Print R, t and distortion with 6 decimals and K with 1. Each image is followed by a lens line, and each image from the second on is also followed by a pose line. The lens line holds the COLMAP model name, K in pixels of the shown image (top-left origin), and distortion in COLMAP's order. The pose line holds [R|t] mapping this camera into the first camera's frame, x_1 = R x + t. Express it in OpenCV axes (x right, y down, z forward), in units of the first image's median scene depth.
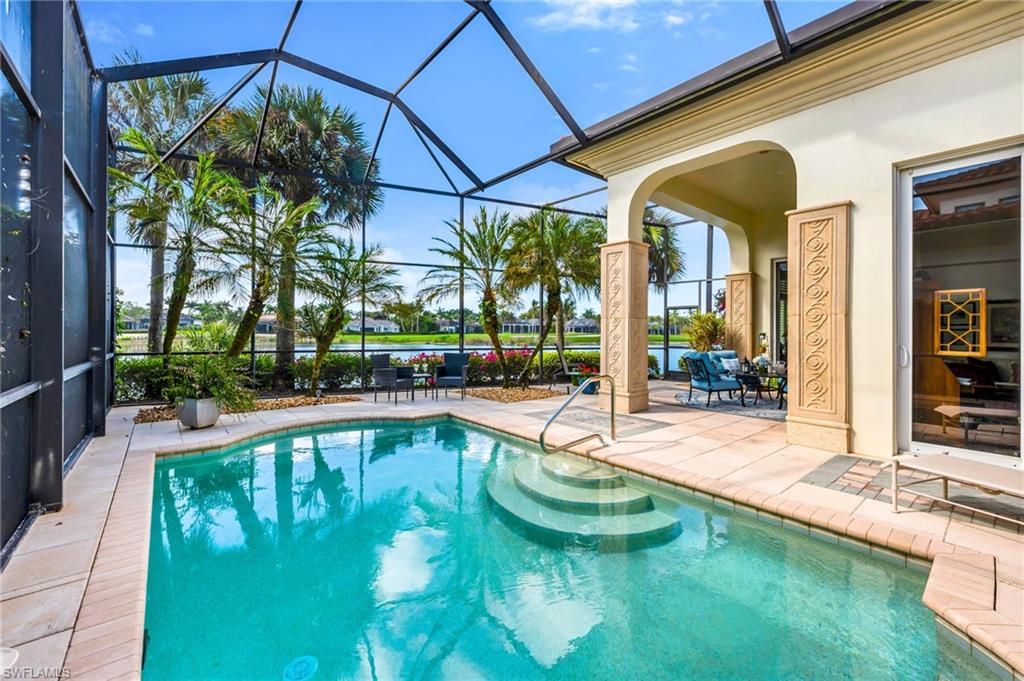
lens RADIAL K [[408.2, 0, 509.5], [0, 408.2, 336.9], [0, 0, 1]] dist [-0.000386, -0.000332]
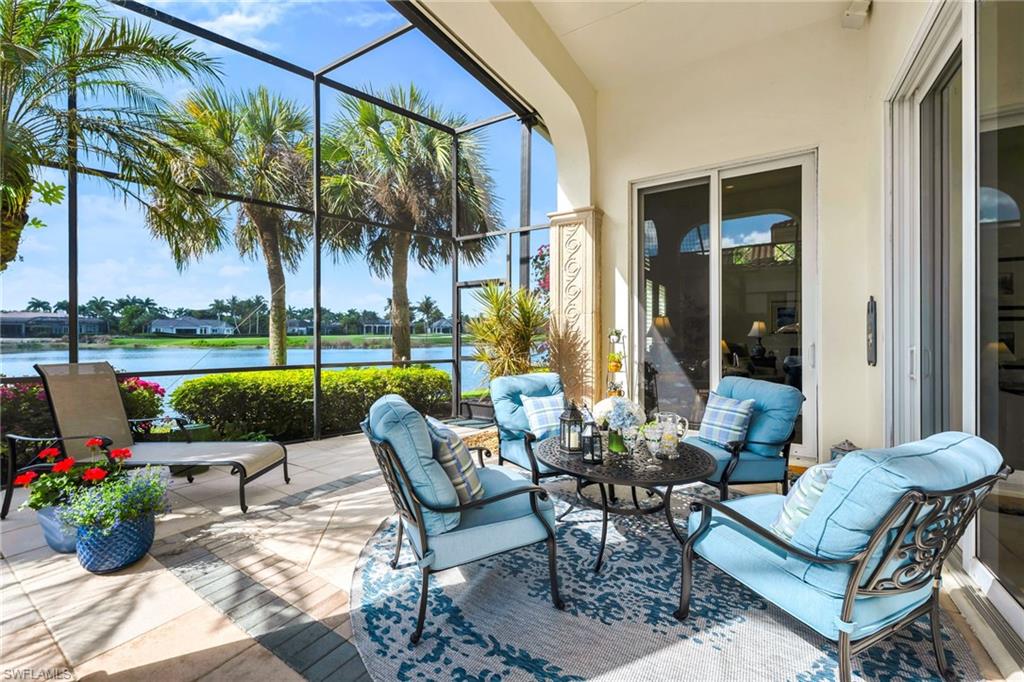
lens RADIAL K [[408.2, 0, 509.5], [0, 408.2, 337.4], [0, 0, 1]] dist [-0.000386, -0.000332]
pose [[0.956192, -0.009643, 0.292580, 0.343496], [0.009978, 0.999950, 0.000348, -0.001957], [-0.292569, 0.002587, 0.956241, 0.550391]]
